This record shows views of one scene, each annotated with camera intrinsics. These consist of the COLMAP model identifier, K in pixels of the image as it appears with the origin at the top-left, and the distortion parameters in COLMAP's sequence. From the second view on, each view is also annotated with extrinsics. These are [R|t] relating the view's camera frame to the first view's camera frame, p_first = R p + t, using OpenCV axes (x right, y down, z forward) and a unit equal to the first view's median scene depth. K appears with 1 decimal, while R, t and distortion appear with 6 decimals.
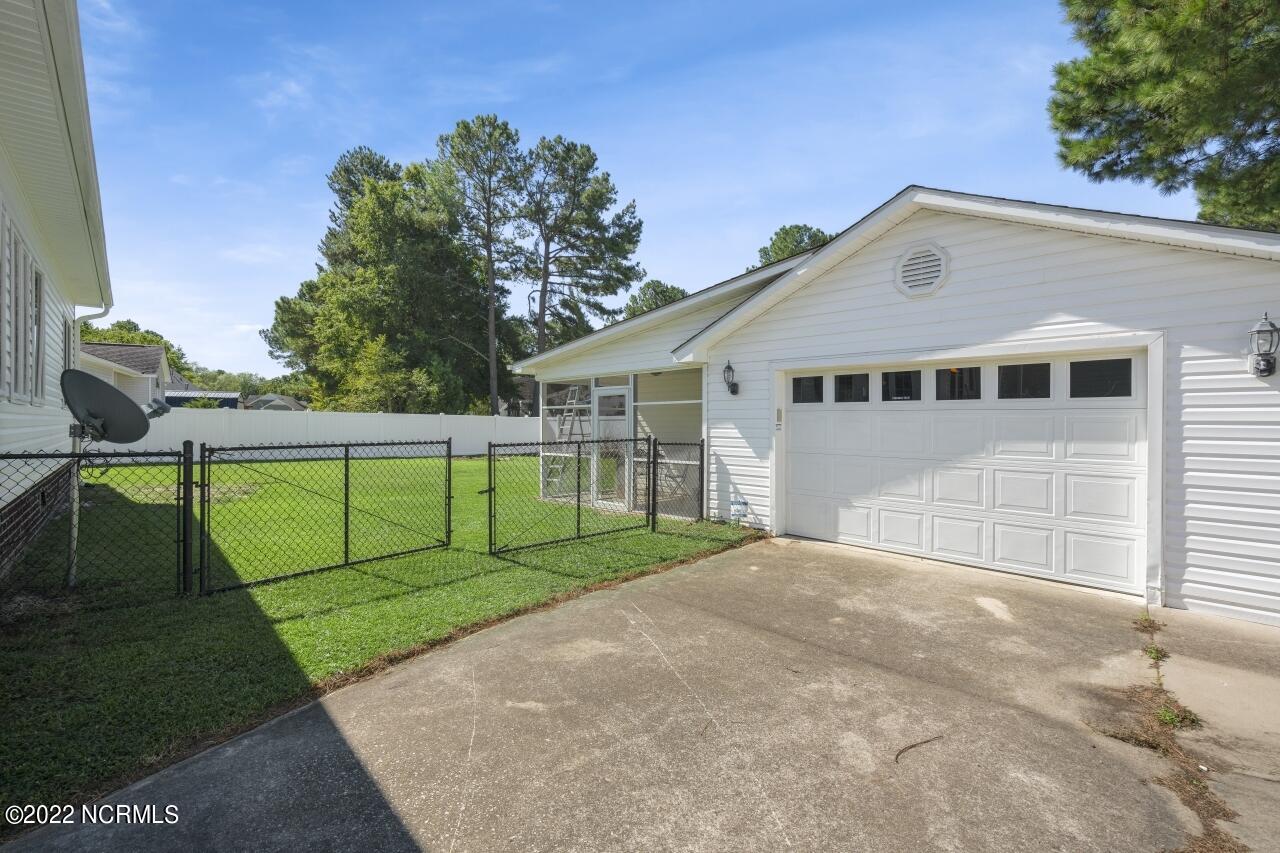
lens RADIAL K [[592.3, 0, 632.7], [0, 592.3, 425.6], [0, 0, 1]] dist [-0.001019, 0.001331]
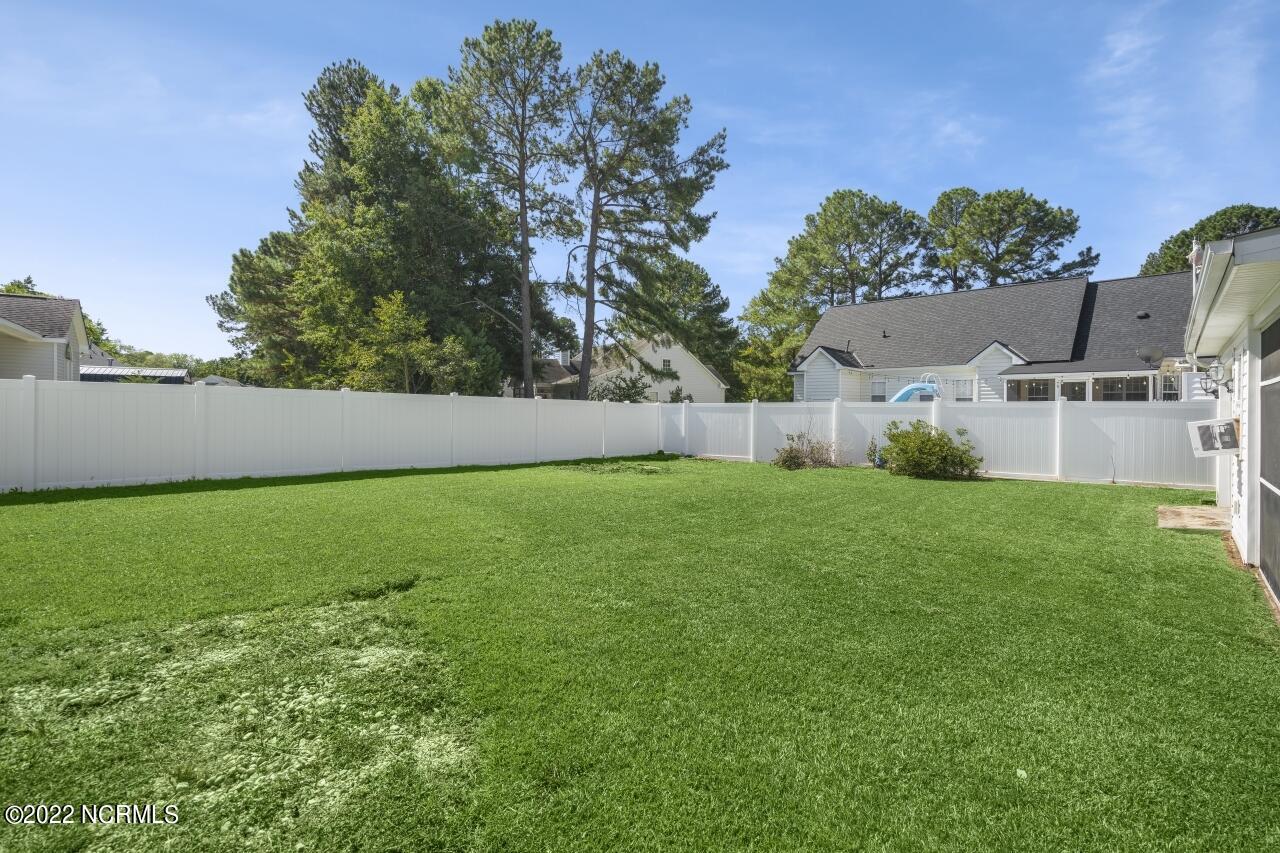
lens RADIAL K [[581.8, 0, 640.5], [0, 581.8, 416.0], [0, 0, 1]] dist [-0.006406, 0.000323]
pose [[0.995042, 0.001828, 0.099435, -0.155591], [-0.002211, 0.999991, 0.003748, -0.000299], [-0.099427, -0.003949, 0.995037, 0.199440]]
